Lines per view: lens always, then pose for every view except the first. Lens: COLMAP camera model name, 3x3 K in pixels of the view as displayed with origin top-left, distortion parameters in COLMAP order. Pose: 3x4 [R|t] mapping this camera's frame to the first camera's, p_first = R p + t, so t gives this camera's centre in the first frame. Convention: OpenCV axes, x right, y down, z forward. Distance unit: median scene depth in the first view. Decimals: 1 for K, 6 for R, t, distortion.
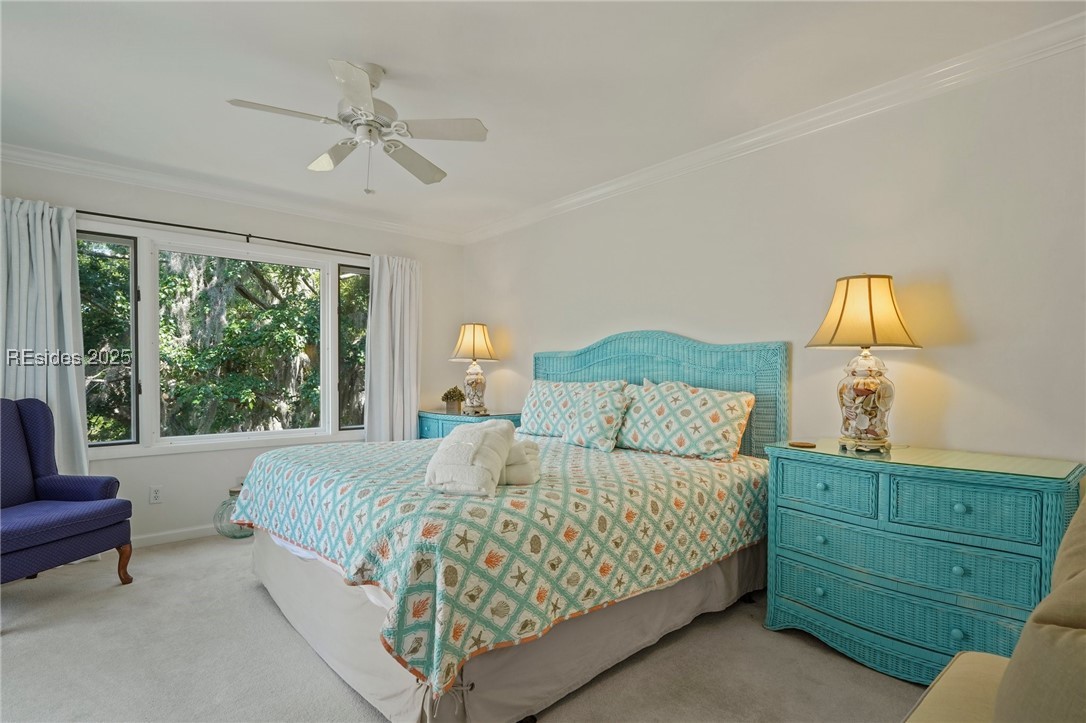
lens RADIAL K [[563.2, 0, 537.7], [0, 563.2, 389.1], [0, 0, 1]] dist [0.019683, 0.000346]
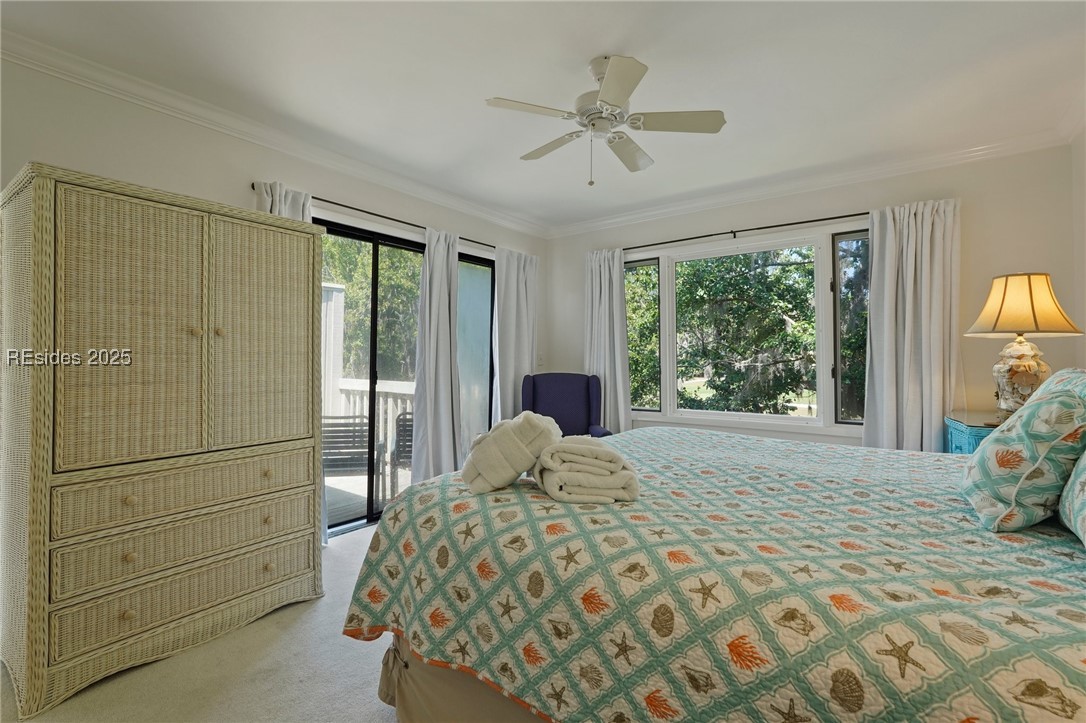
lens RADIAL K [[500.6, 0, 545.4], [0, 500.6, 354.1], [0, 0, 1]] dist [-0.005678, -0.000207]
pose [[0.204783, -0.011724, -0.978737, 0.678528], [-0.023580, 0.999579, -0.016908, -0.020354], [0.978523, 0.026541, 0.204421, 0.865172]]
